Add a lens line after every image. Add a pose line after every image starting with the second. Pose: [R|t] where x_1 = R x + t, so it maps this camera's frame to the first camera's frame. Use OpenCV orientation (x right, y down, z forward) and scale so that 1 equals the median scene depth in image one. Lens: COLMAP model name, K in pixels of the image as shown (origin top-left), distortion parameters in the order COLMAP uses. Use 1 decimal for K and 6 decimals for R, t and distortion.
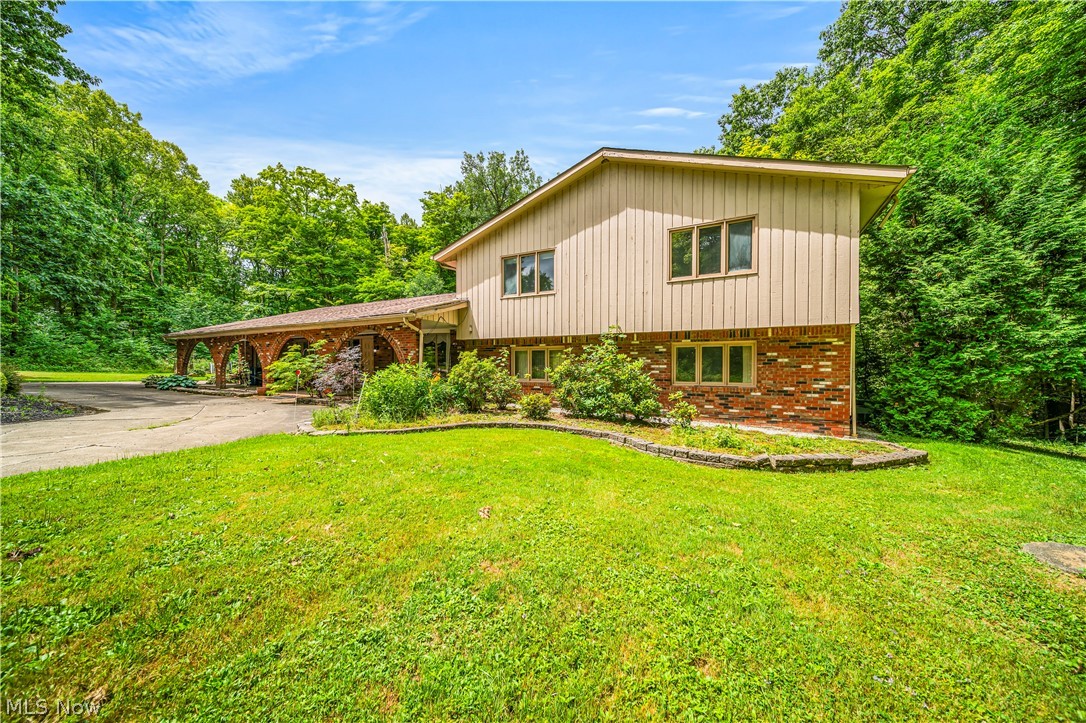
lens RADIAL K [[391.9, 0, 543.0], [0, 391.9, 361.5], [0, 0, 1]] dist [0.000908, 0.000015]
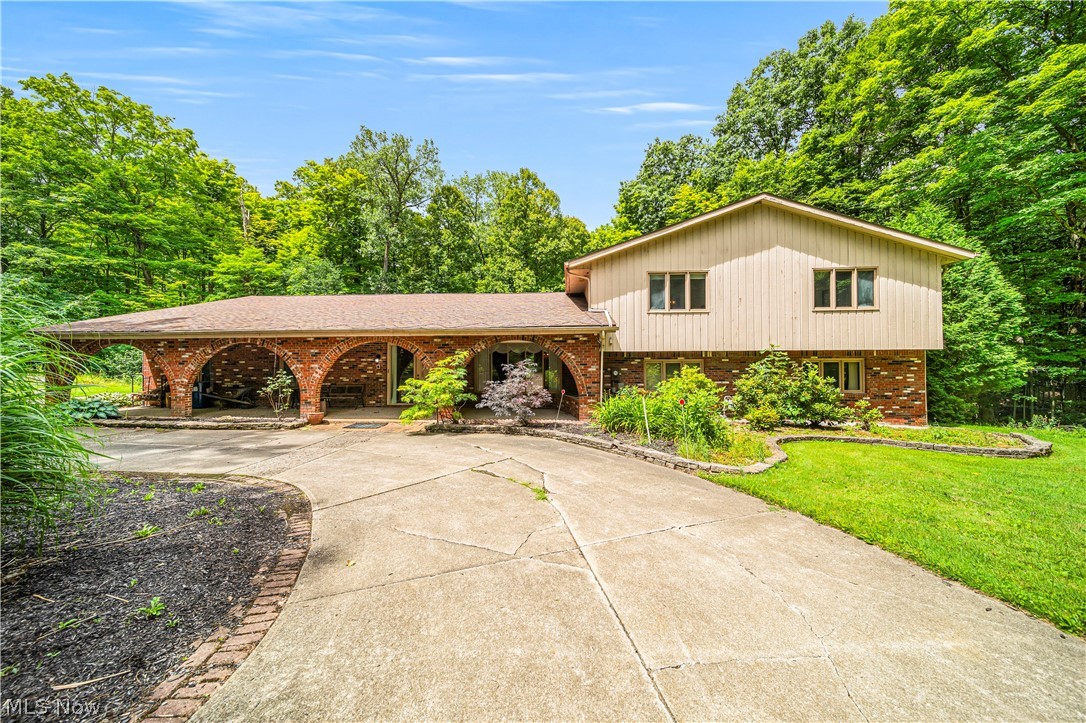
lens RADIAL K [[380.2, 0, 545.0], [0, 380.2, 350.9], [0, 0, 1]] dist [-0.002196, -0.000115]
pose [[0.904098, 0.006492, 0.427276, -0.898394], [0.001033, 0.999848, -0.017377, -0.051880], [-0.427324, 0.016152, 0.903954, 0.259327]]
